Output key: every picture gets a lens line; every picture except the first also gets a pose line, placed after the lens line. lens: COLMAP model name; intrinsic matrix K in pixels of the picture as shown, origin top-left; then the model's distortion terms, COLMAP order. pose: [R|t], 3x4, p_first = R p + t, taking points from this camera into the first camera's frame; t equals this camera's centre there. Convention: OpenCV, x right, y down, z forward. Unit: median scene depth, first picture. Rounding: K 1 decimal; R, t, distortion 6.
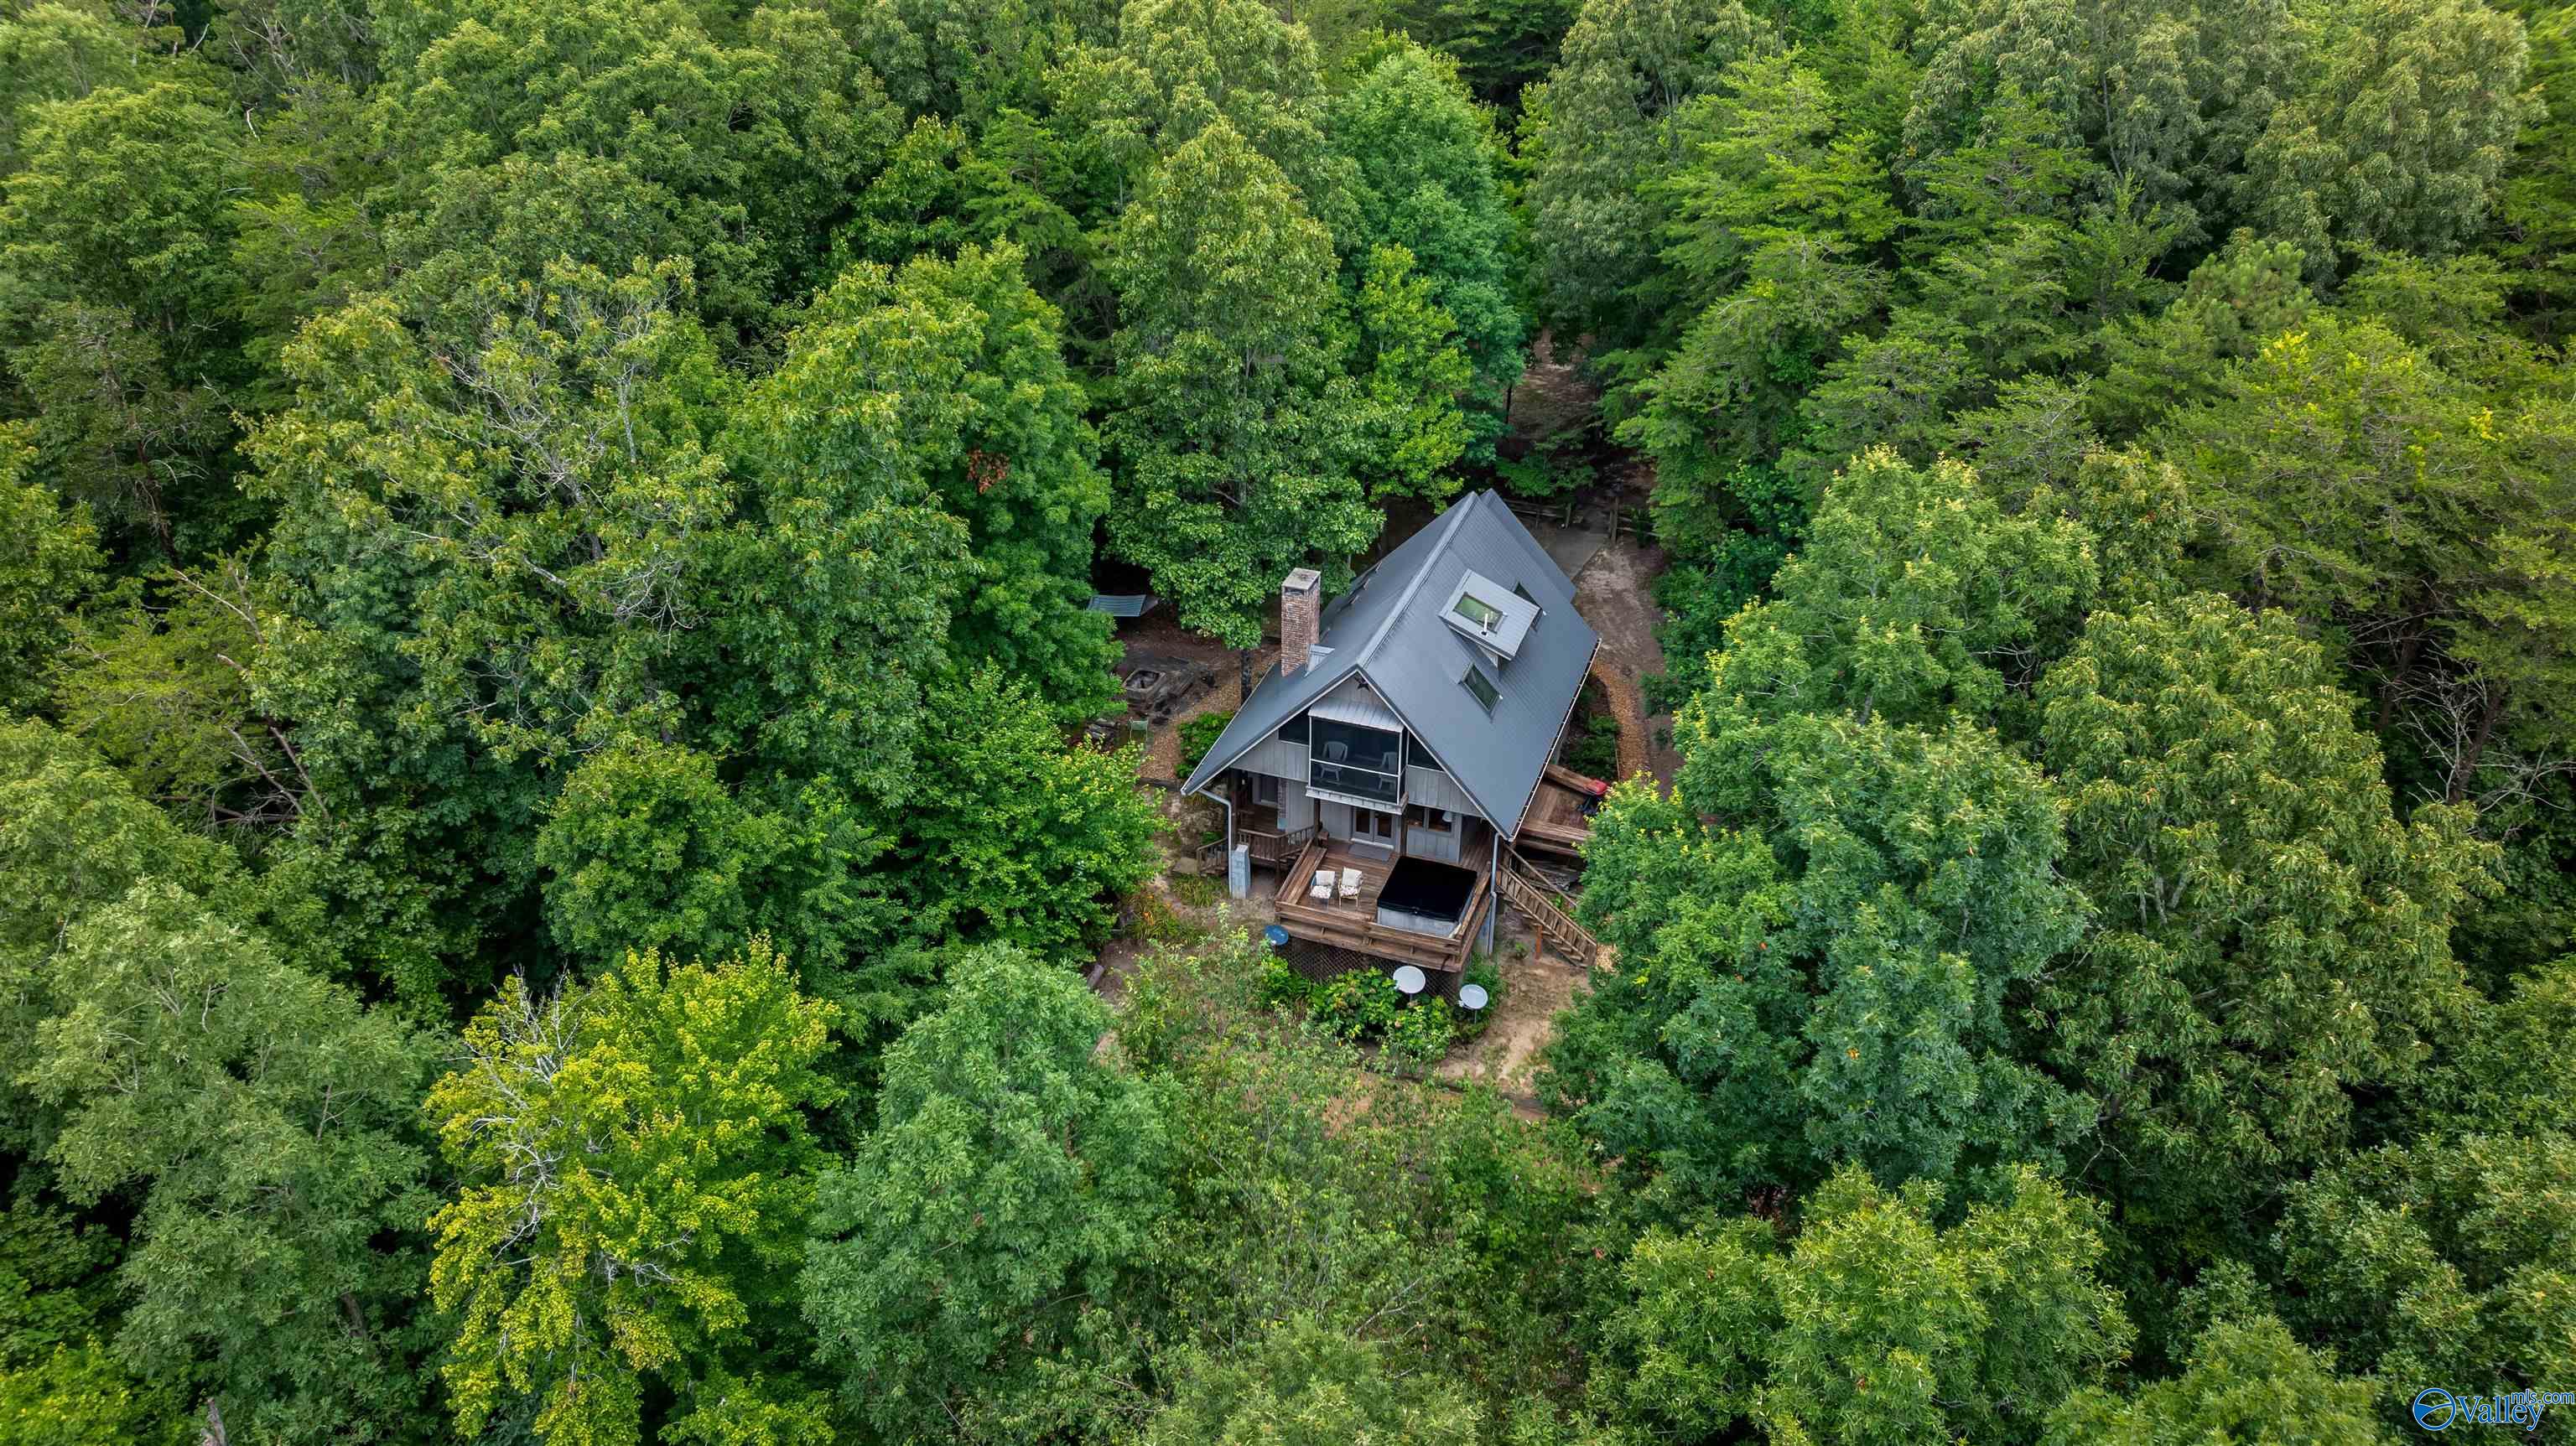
lens RADIAL K [[1827.6, 0, 1294.2], [0, 1827.6, 718.2], [0, 0, 1]] dist [-0.033341, 0.000510]
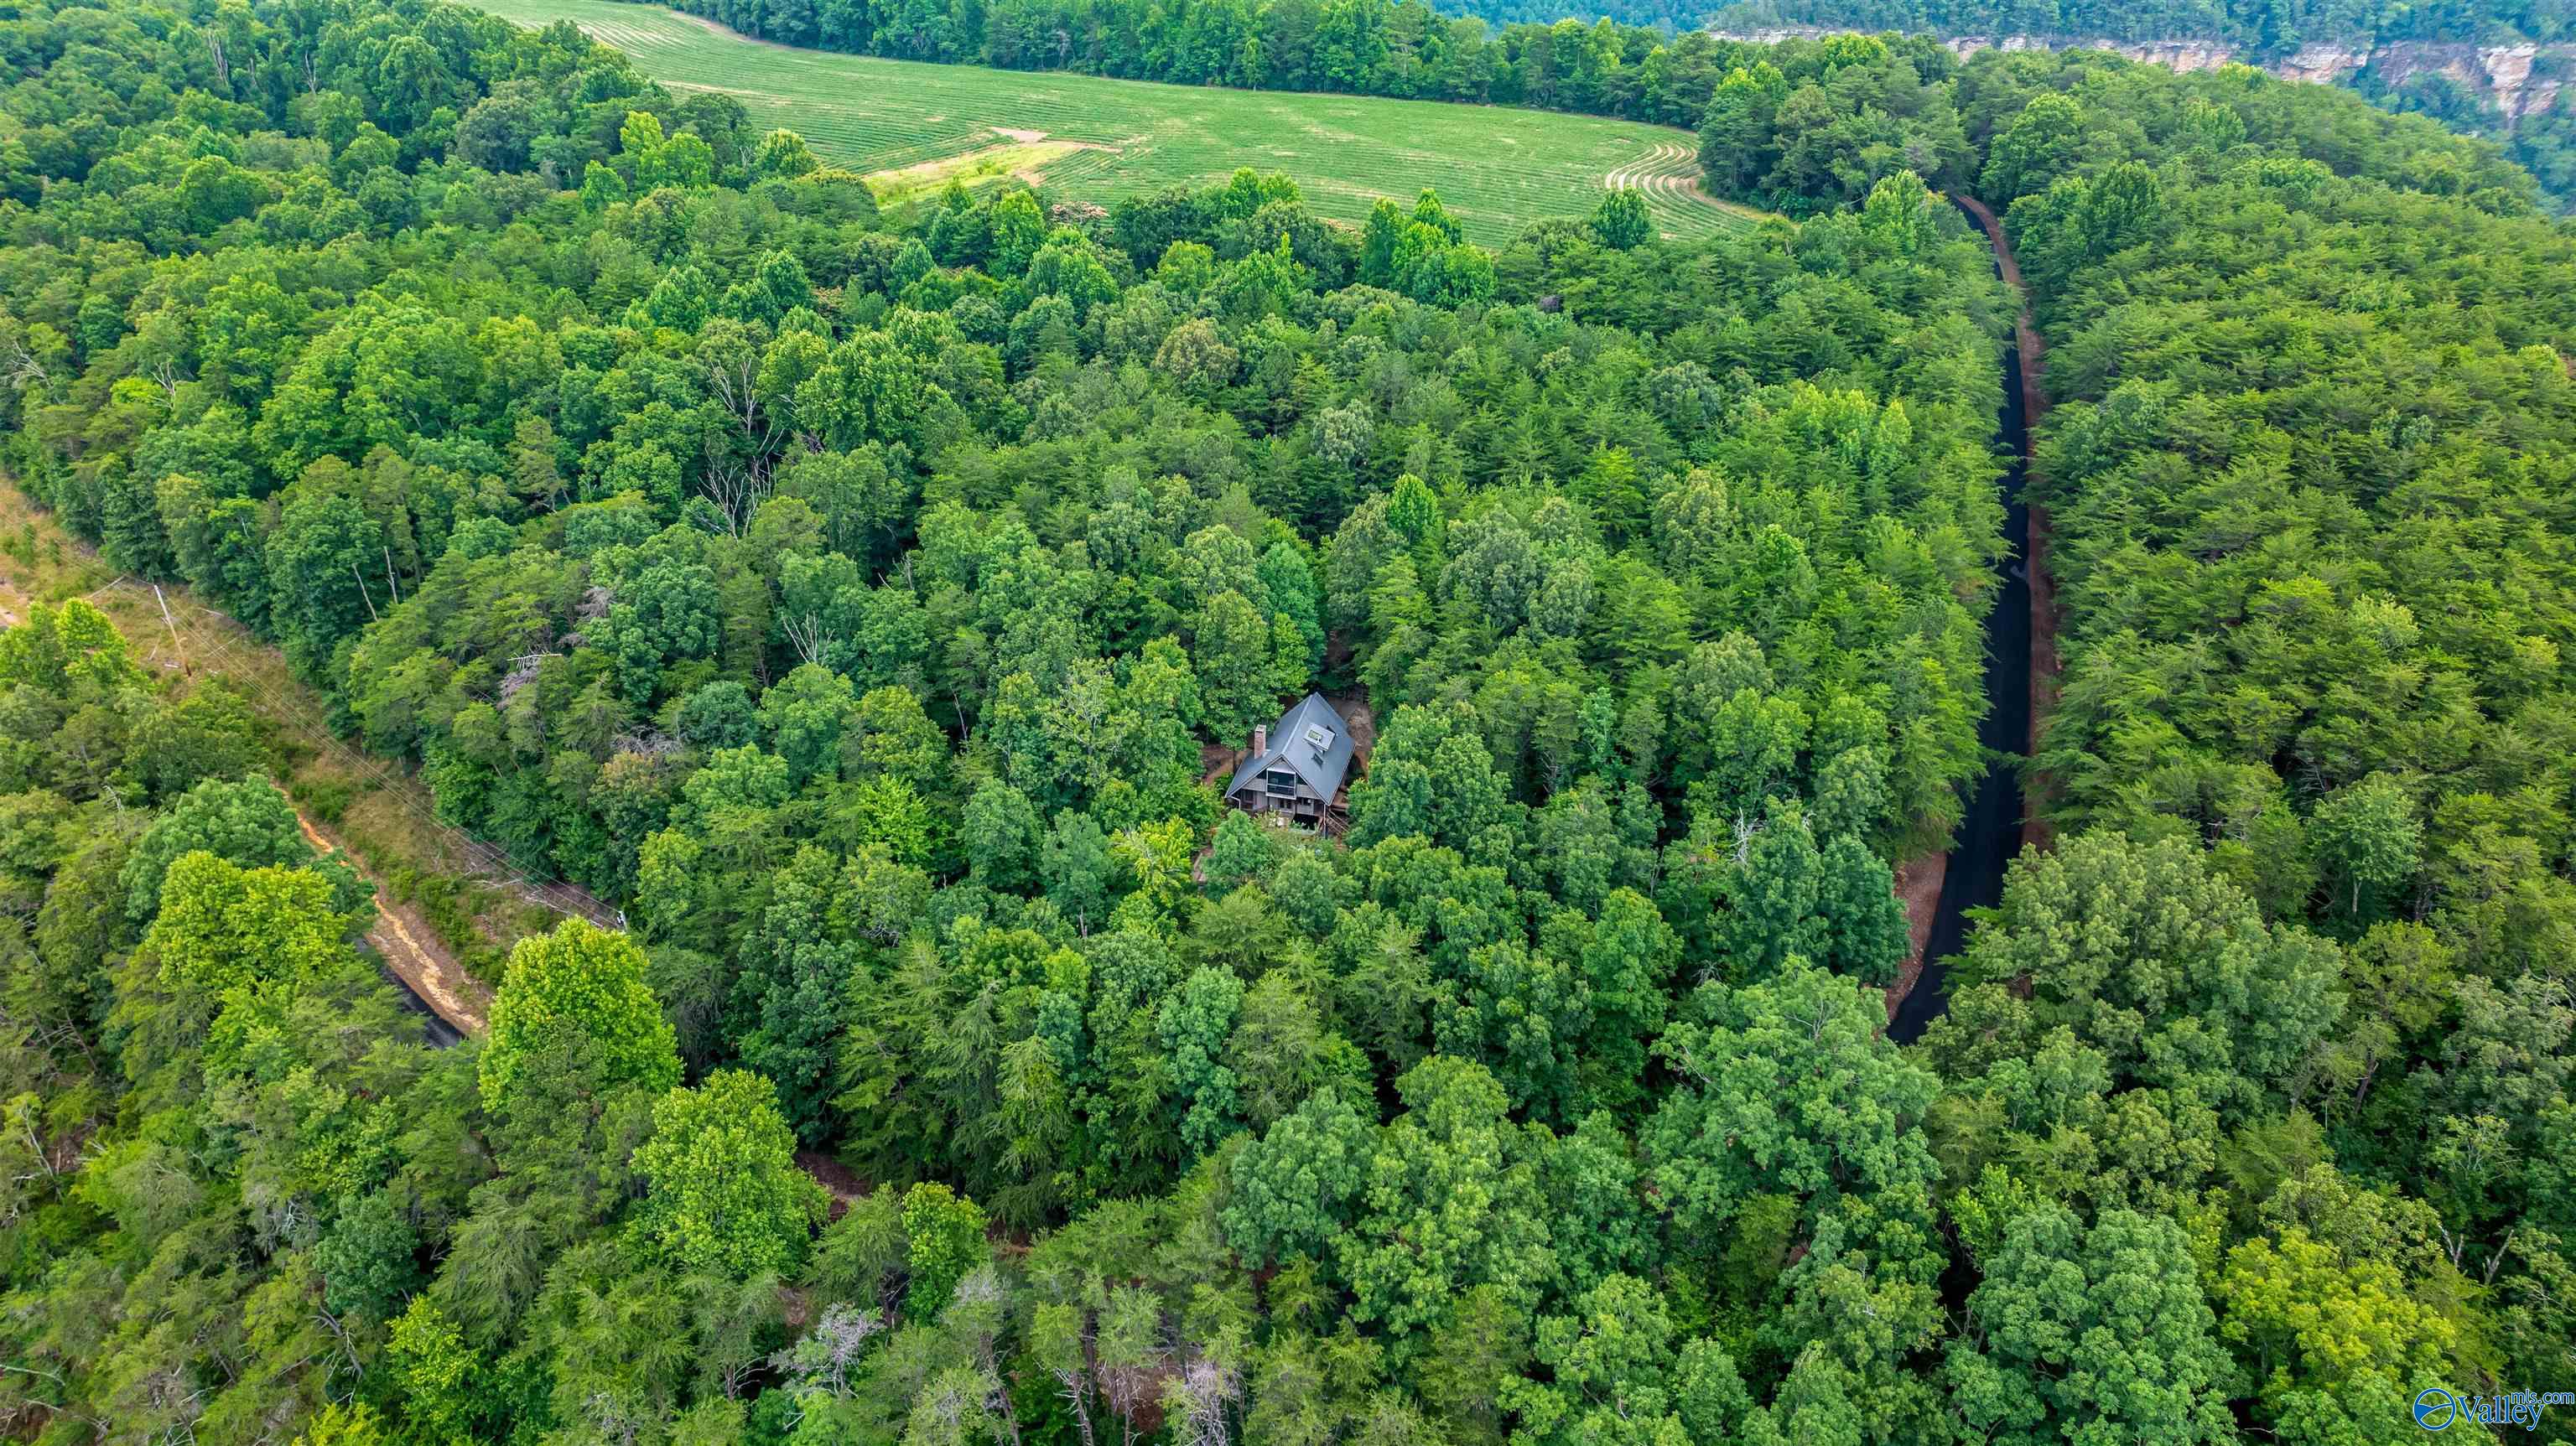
lens RADIAL K [[1827.6, 0, 1287.6], [0, 1827.6, 726.8], [0, 0, 1]] dist [-0.033341, 0.000510]
pose [[0.994083, -0.036542, 0.102292, -0.272951], [0.041205, 0.998188, -0.043854, 0.062731], [-0.100504, 0.047809, 0.993787, -2.154723]]
